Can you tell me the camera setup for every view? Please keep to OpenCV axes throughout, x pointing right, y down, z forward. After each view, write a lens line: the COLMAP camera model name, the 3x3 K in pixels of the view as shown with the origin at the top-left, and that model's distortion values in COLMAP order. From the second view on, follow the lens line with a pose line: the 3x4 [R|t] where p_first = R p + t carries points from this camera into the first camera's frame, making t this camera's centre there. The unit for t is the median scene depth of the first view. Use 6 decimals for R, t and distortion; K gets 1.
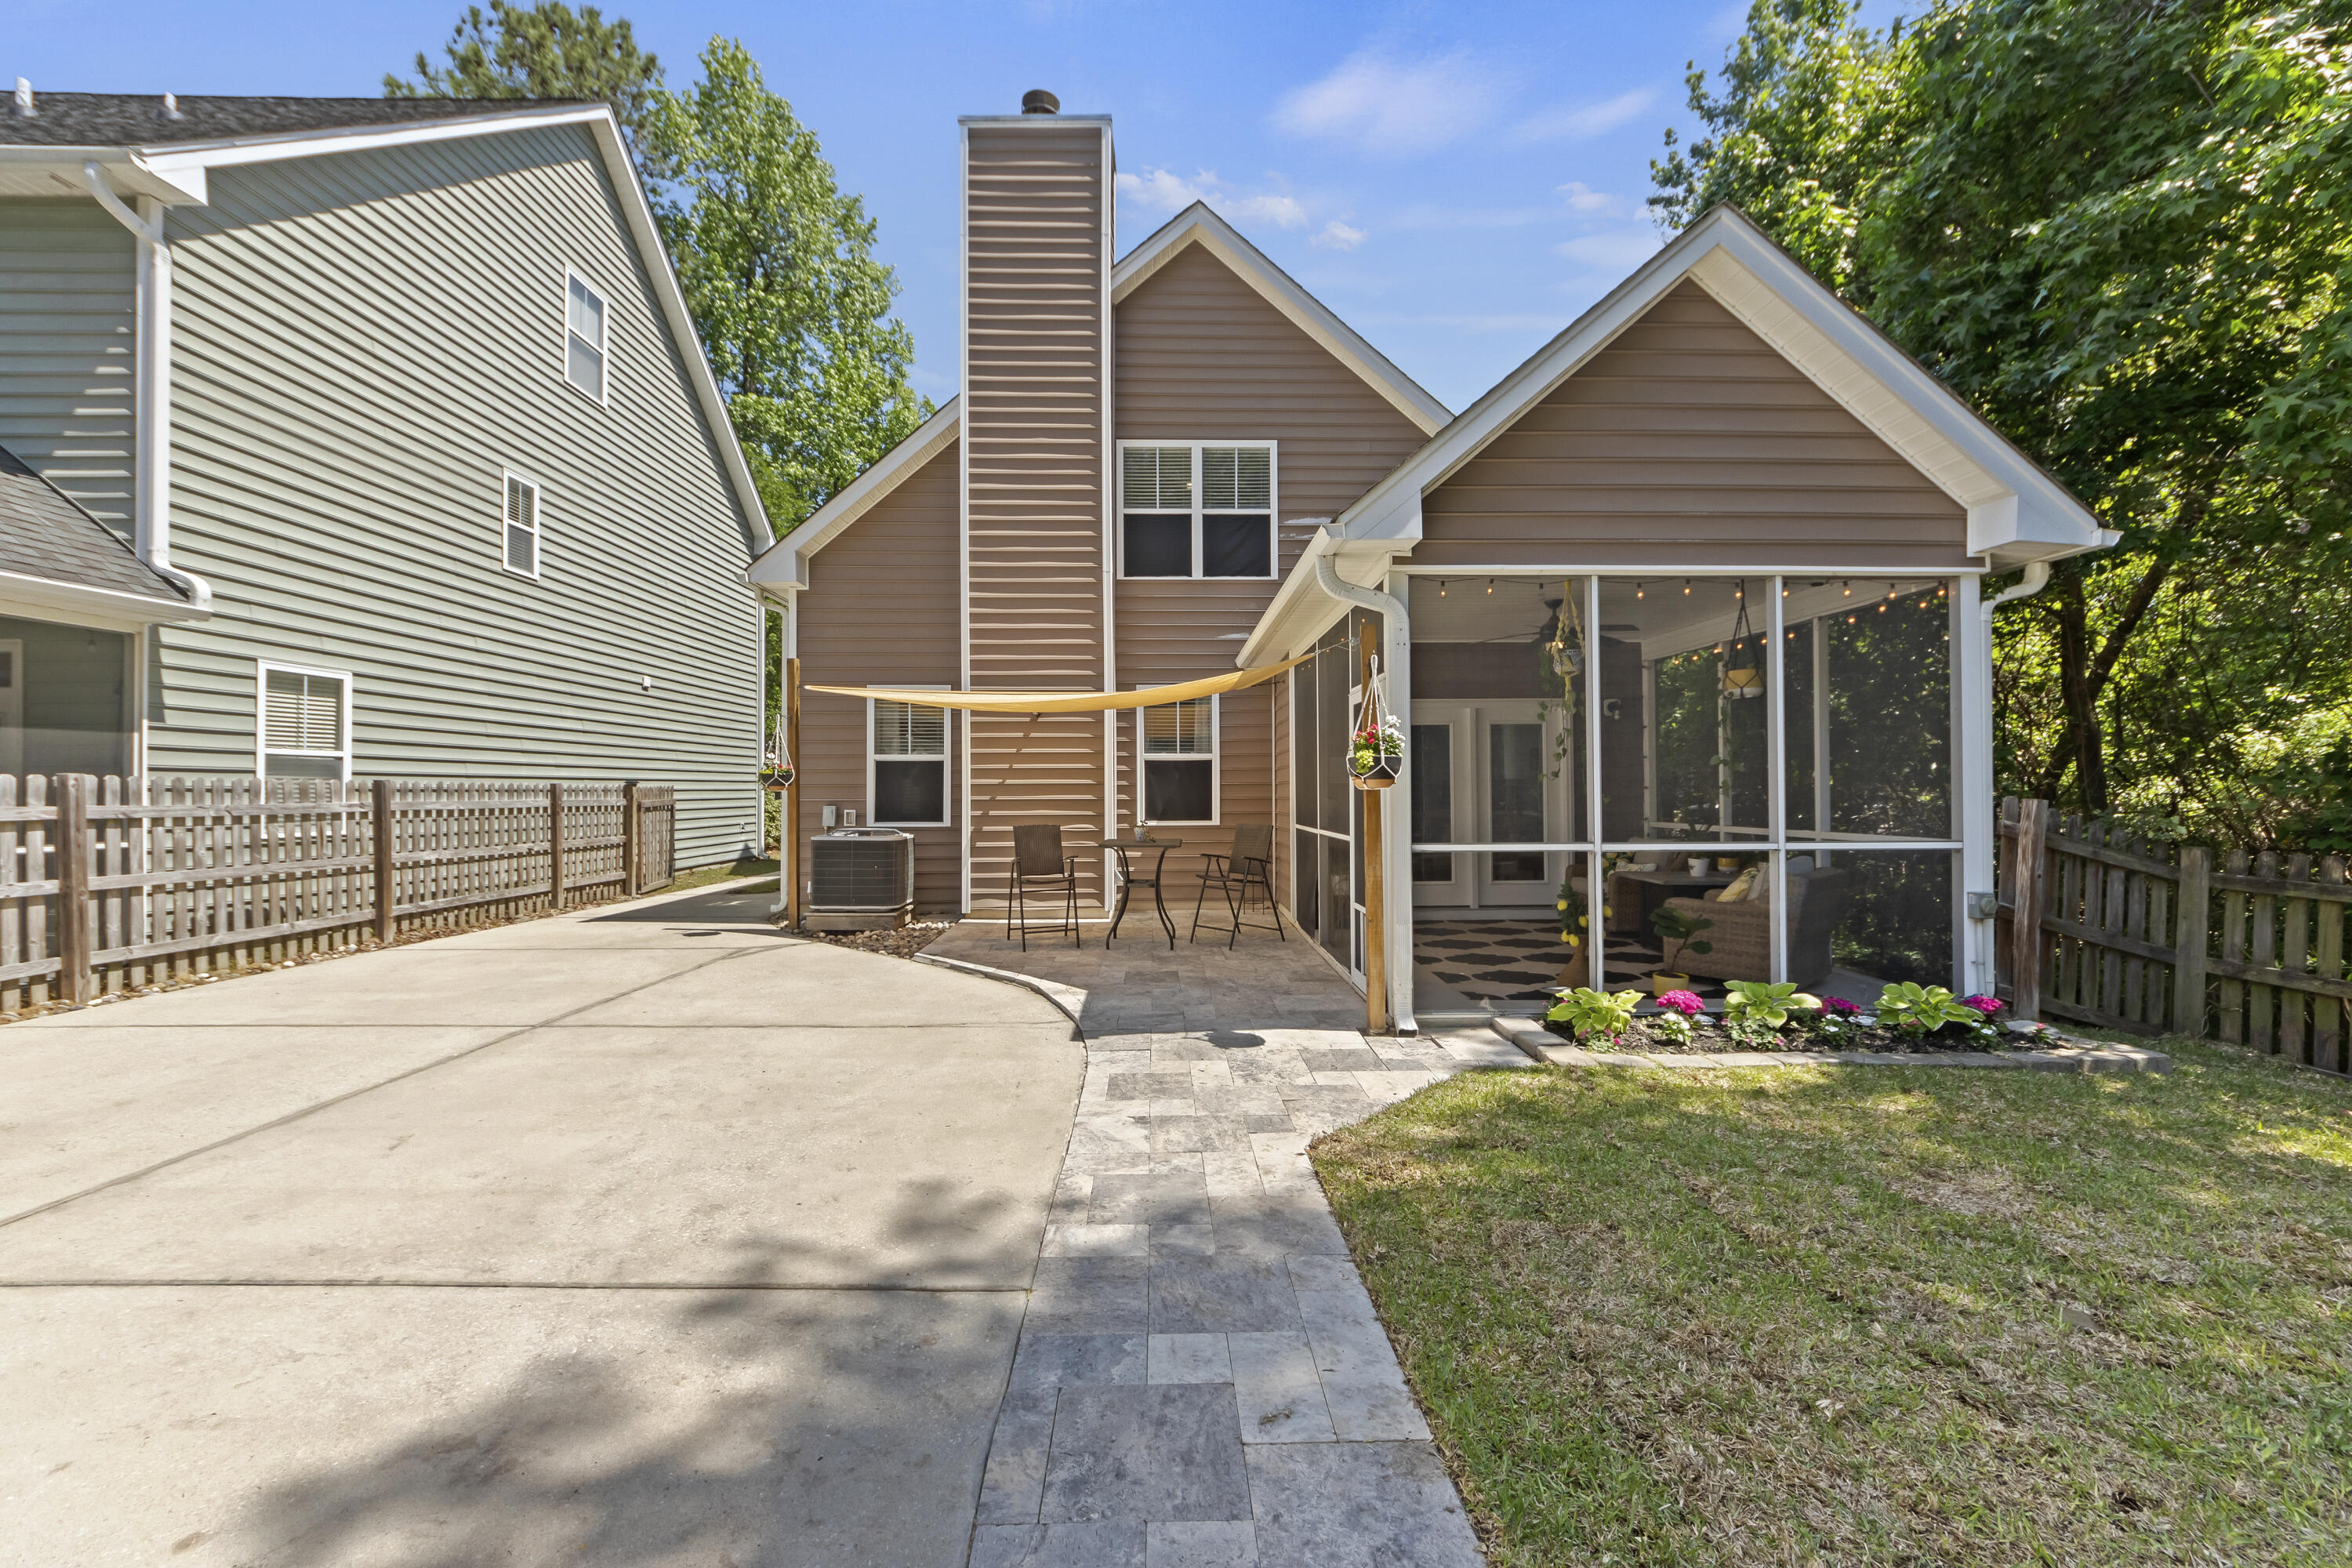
lens RADIAL K [[891.0, 0, 1173.9], [0, 891.0, 783.5], [0, 0, 1]] dist [0.001316, -0.002776]
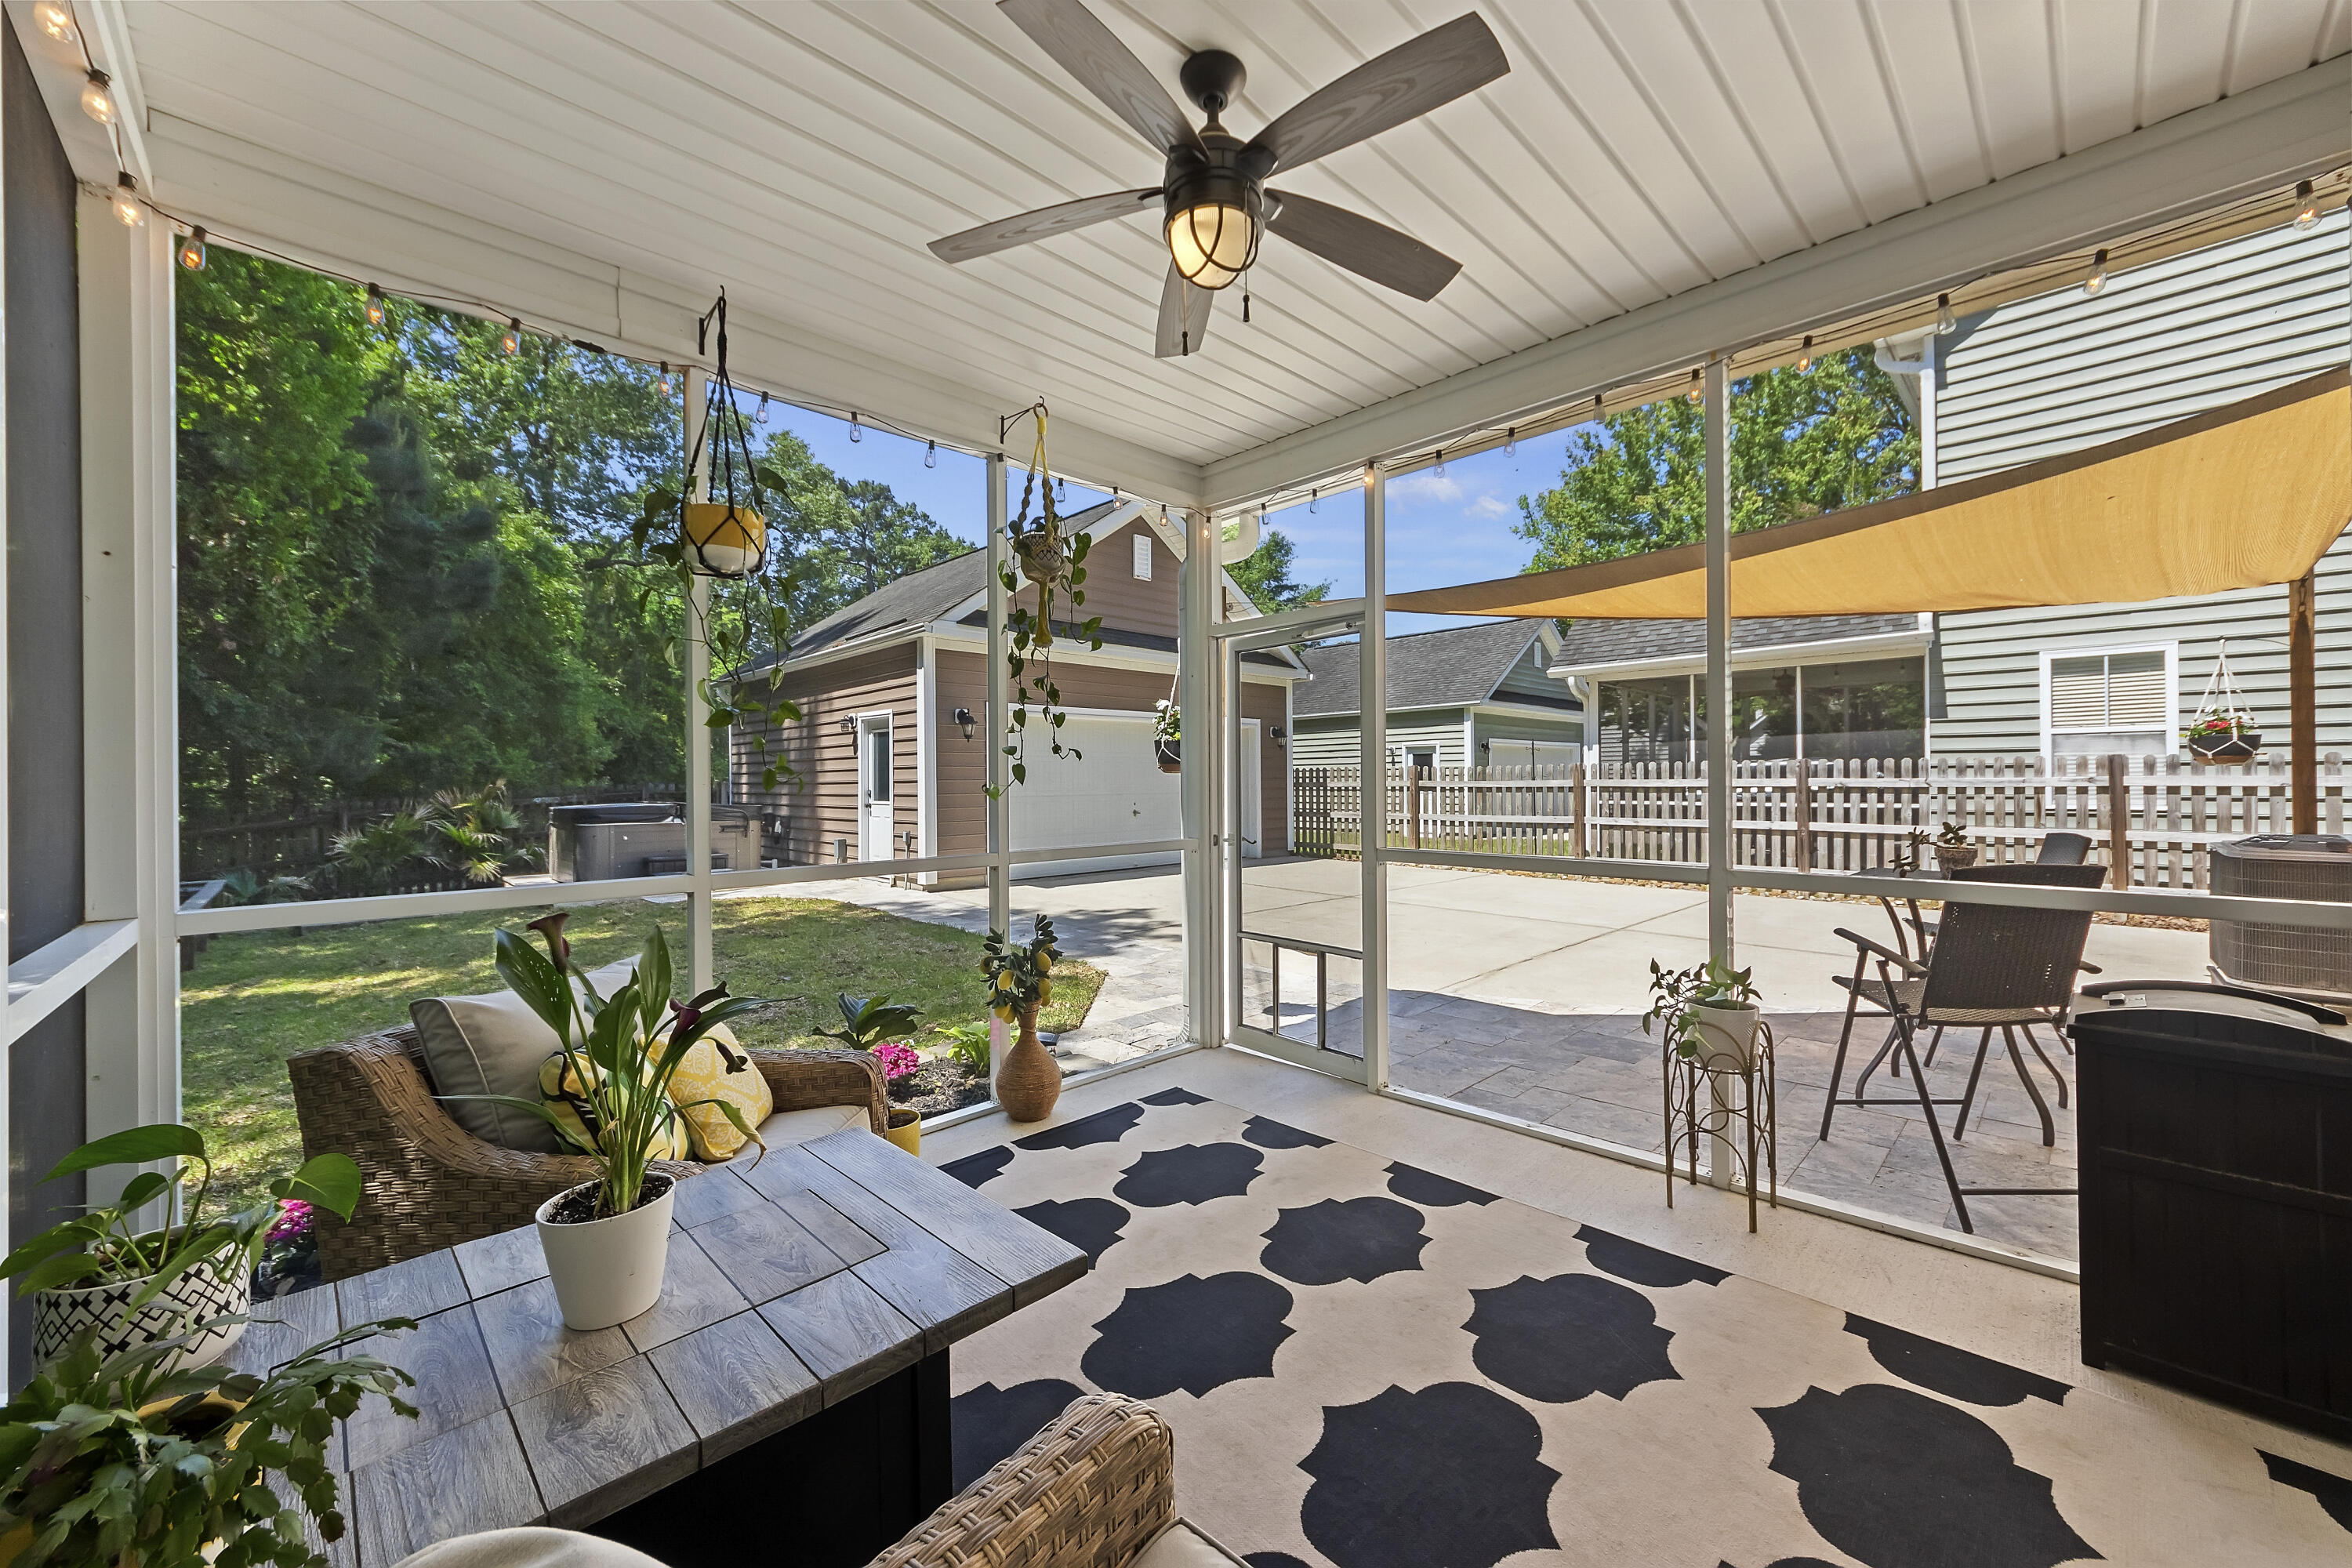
lens RADIAL K [[901.5, 0, 1180.1], [0, 901.5, 783.5], [0, 0, 1]] dist [0.001483, -0.003660]
pose [[-0.737833, 0.011349, -0.674888, 0.517755], [0.016684, 0.999860, -0.001427, 0.011670], [0.674777, -0.012312, -0.737919, 0.996603]]
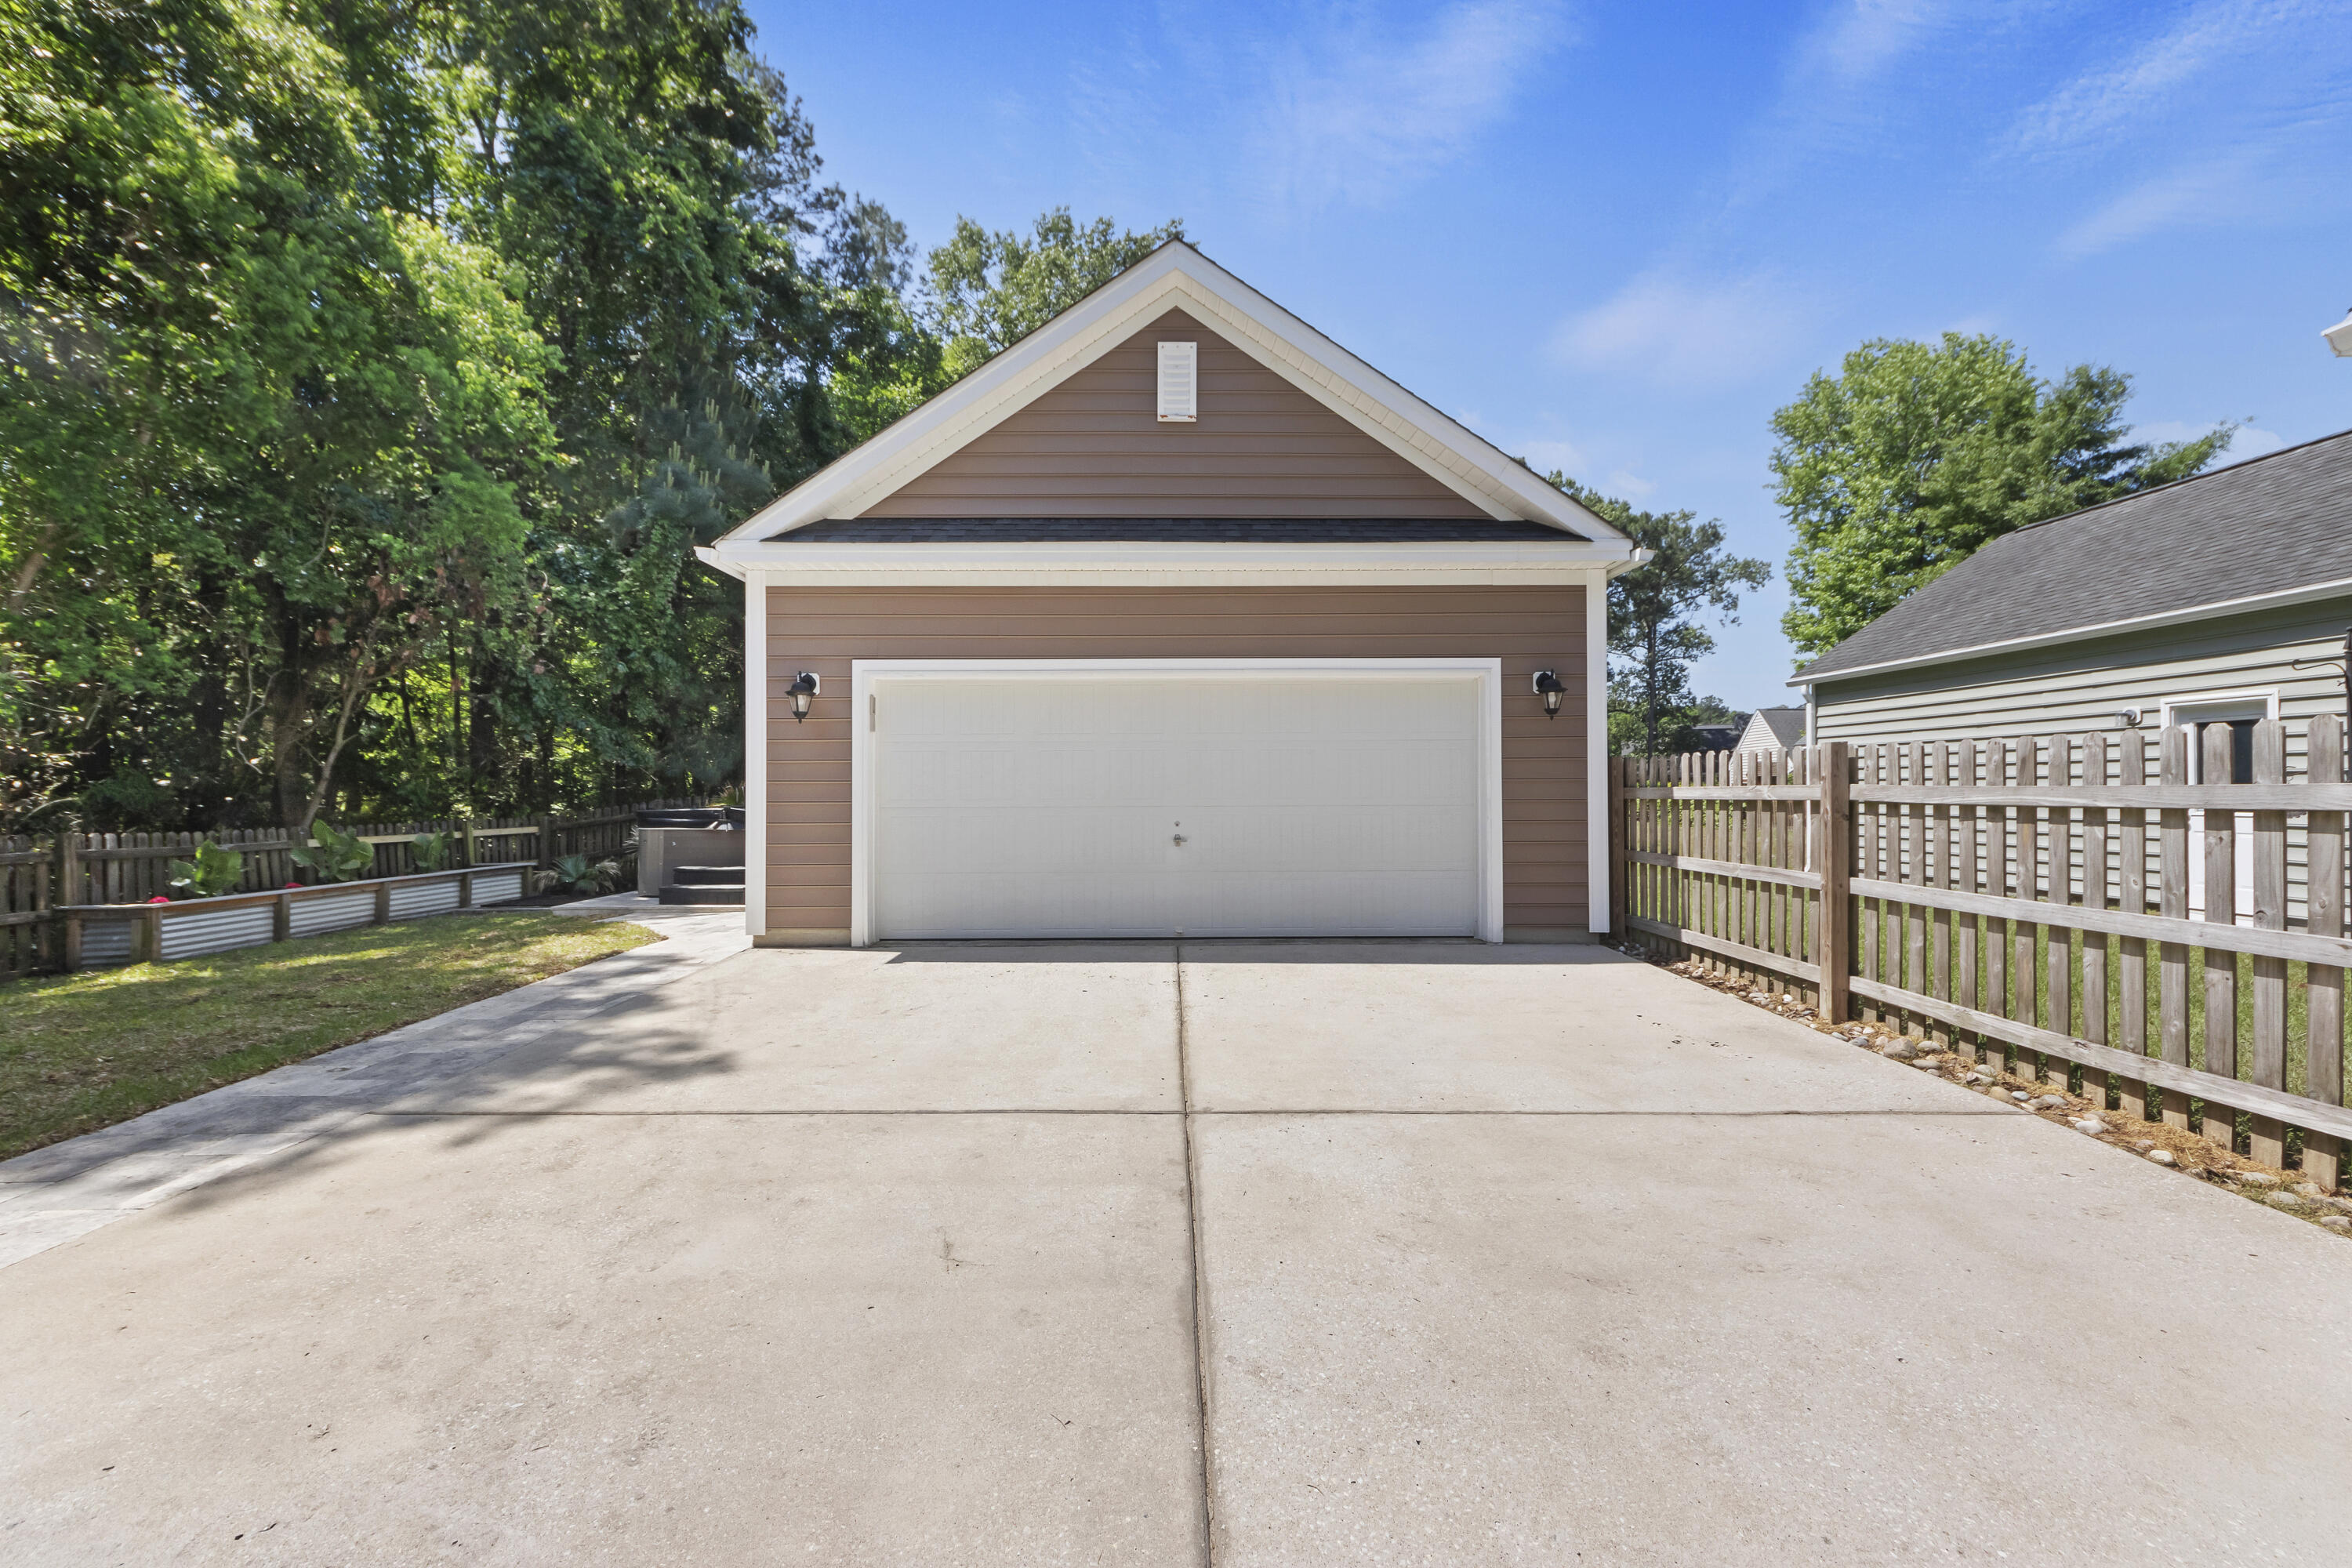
lens RADIAL K [[907.4, 0, 1176.0], [0, 907.4, 784.0], [0, 0, 1]] dist [-0.003041, 0.000068]
pose [[-0.999524, 0.007383, 0.029965, -0.435173], [0.006944, 0.999867, -0.014733, 0.016258], [-0.030070, -0.014518, -0.999442, 0.695279]]
